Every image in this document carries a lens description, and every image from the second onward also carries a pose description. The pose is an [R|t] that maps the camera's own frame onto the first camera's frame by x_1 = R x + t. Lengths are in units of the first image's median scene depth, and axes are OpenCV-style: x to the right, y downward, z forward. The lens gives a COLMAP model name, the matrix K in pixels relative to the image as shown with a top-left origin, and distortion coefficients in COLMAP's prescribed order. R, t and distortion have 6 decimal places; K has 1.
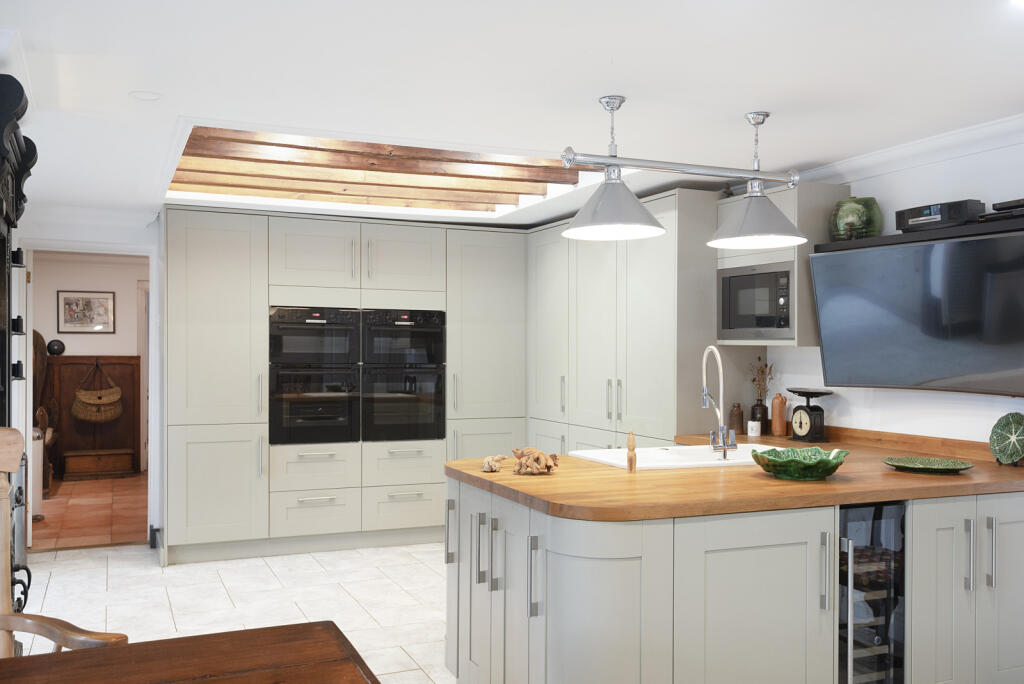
lens RADIAL K [[917.6, 0, 511.0], [0, 917.6, 347.1], [0, 0, 1]] dist [0.000365, -0.004991]
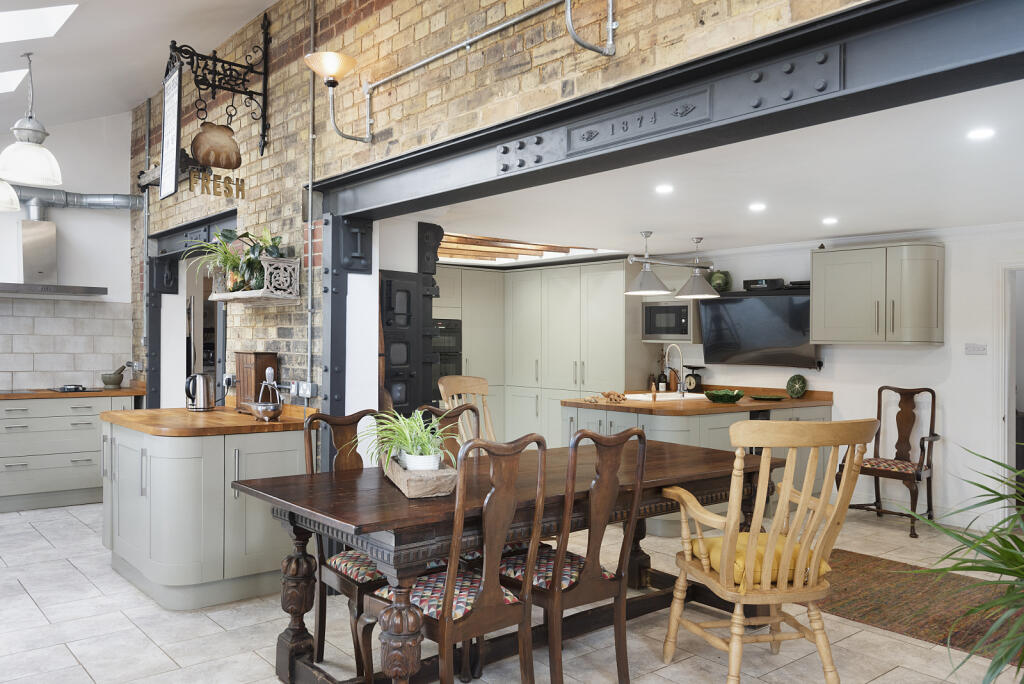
lens RADIAL K [[812.5, 0, 512.3], [0, 812.5, 340.6], [0, 0, 1]] dist [0.000618, 0.000341]
pose [[0.960046, 0.005265, 0.279793, -0.532080], [-0.006084, 0.999979, 0.002058, -0.008938], [-0.279776, -0.003678, 0.960058, -0.560173]]
